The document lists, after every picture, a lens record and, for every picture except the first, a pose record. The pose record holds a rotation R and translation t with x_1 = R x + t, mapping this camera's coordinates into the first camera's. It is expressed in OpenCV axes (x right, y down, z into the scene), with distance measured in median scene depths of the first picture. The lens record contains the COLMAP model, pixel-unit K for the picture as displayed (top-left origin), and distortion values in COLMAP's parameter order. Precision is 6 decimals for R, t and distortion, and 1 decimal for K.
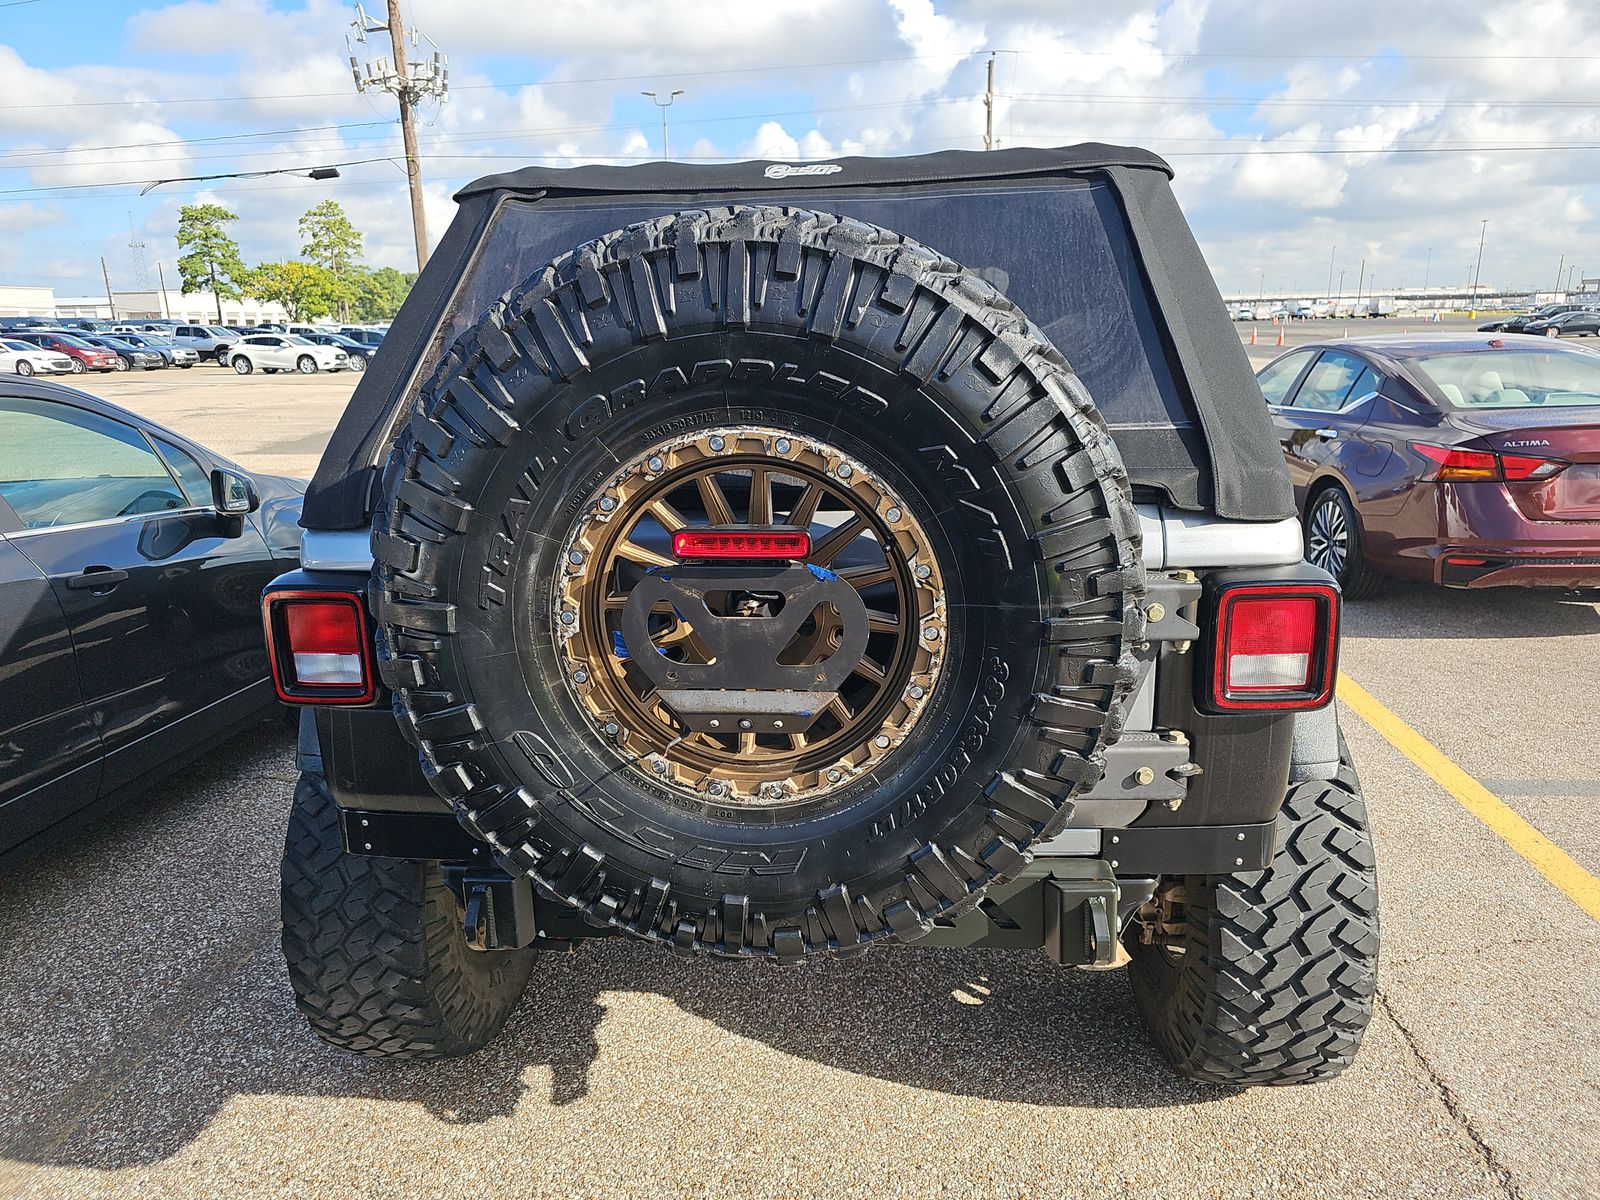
lens RADIAL K [[1031.6, 0, 800.0], [0, 1031.6, 600.0], [0, 0, 1]] dist [0.012851, -0.001761]
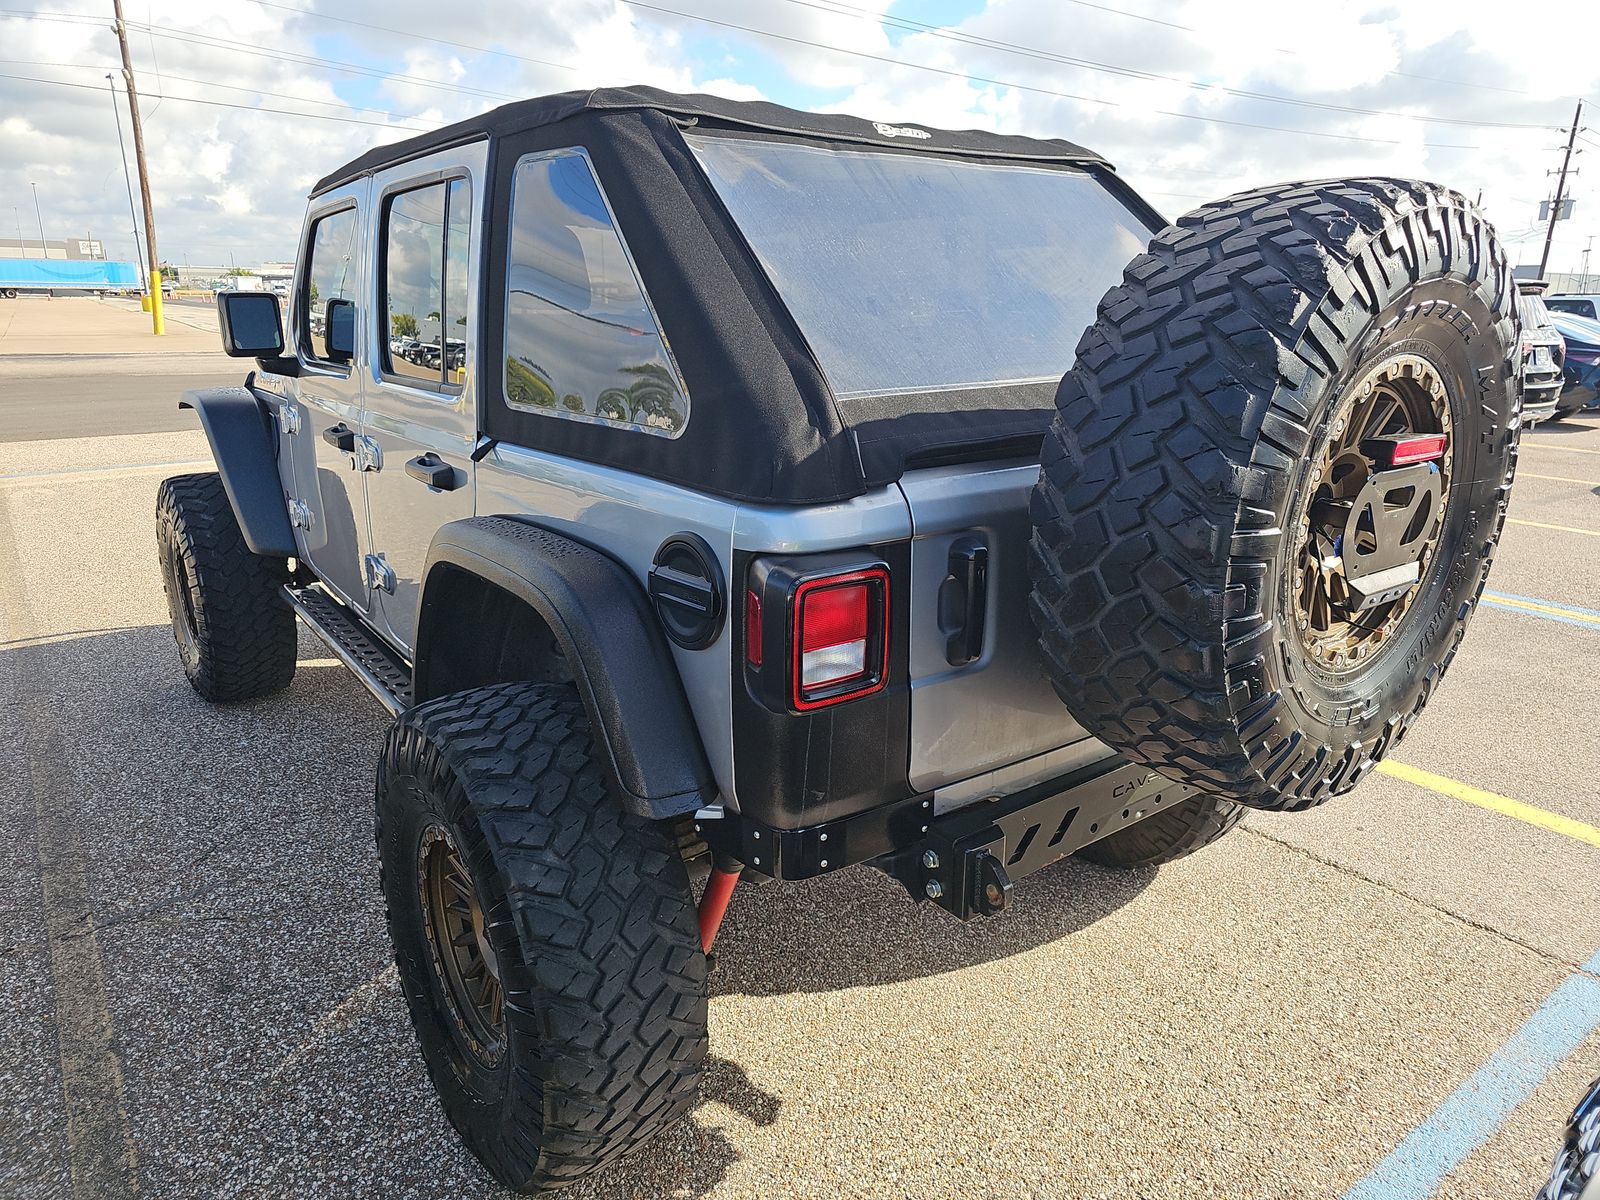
lens RADIAL K [[1042.7, 0, 796.3], [0, 1042.7, 579.4], [0, 0, 1]] dist [0.000236, -0.000140]
pose [[0.757194, -0.157042, 0.634030, -0.720411], [0.153269, 0.986285, 0.061249, -0.042946], [-0.634953, 0.050800, 0.770879, 0.242435]]
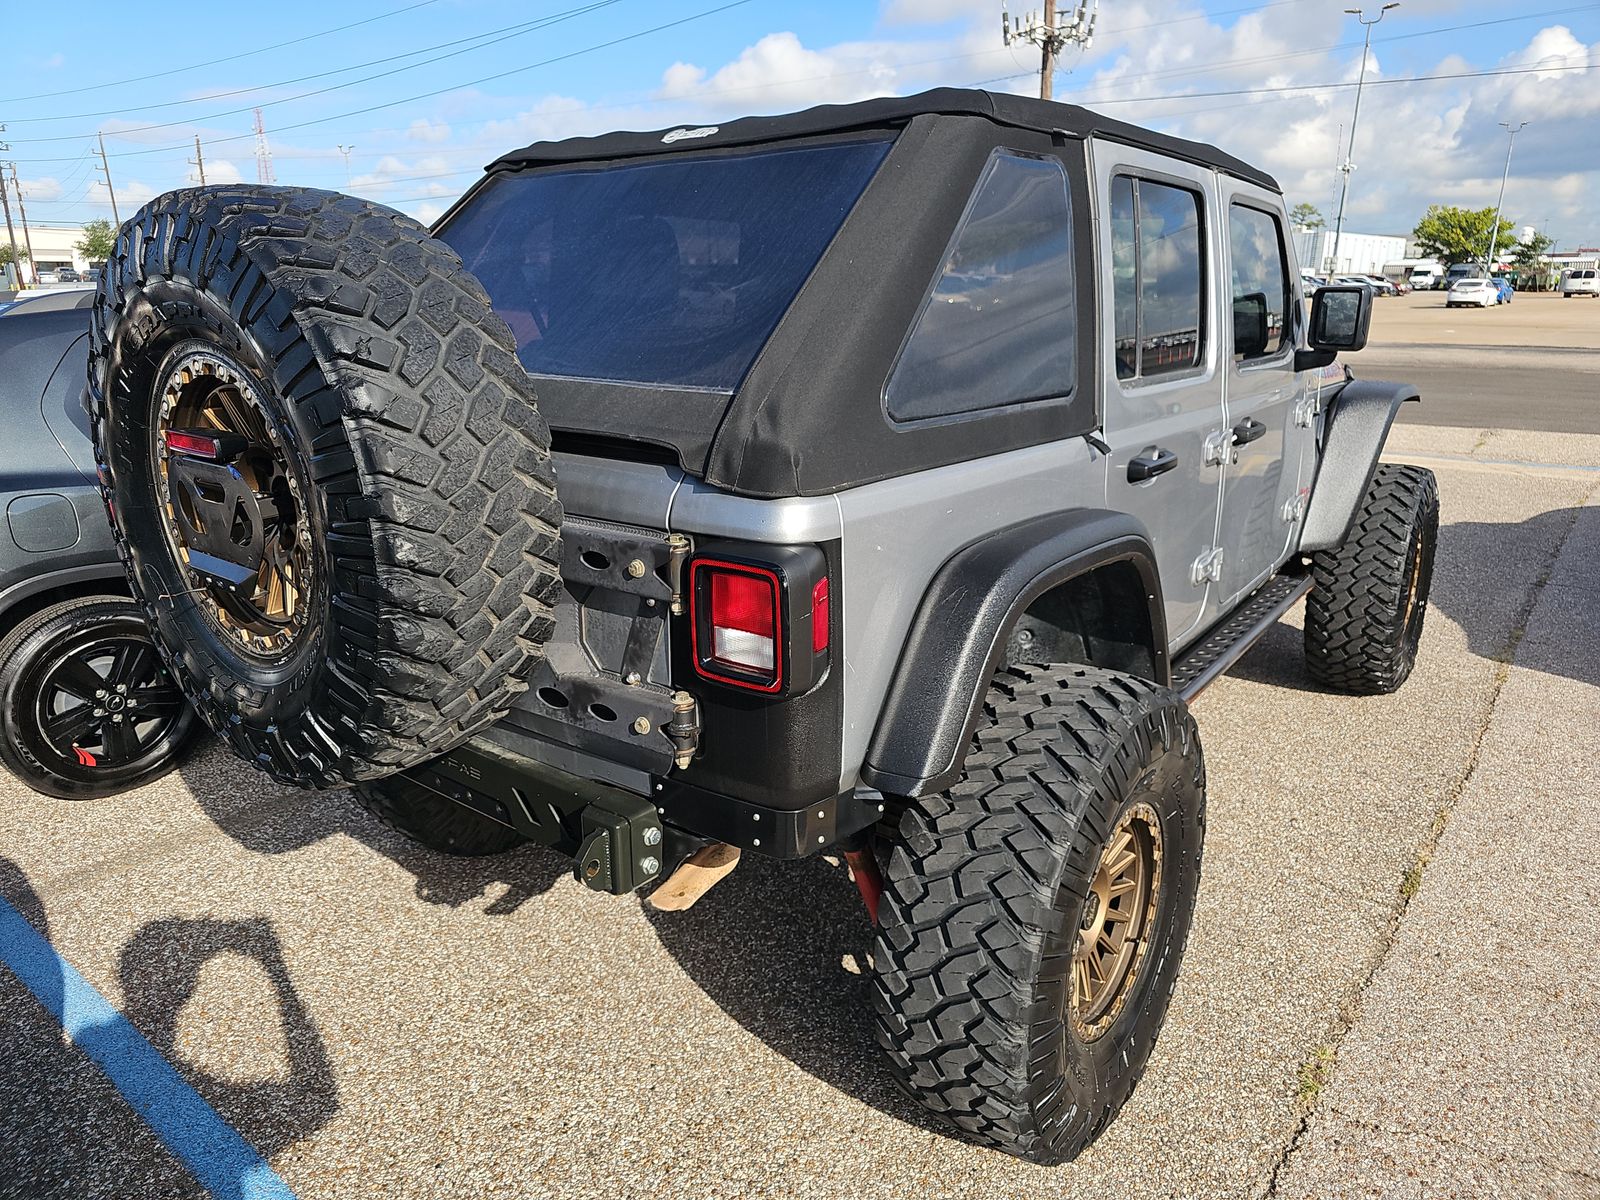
lens RADIAL K [[1036.9, 0, 800.0], [0, 1036.9, 600.0], [0, 0, 1]] dist [0.030948, -0.003624]
pose [[0.841249, 0.179098, -0.510121, 0.643628], [-0.158434, 0.983780, 0.084119, -0.044322], [0.516912, 0.010056, 0.855979, 0.122396]]
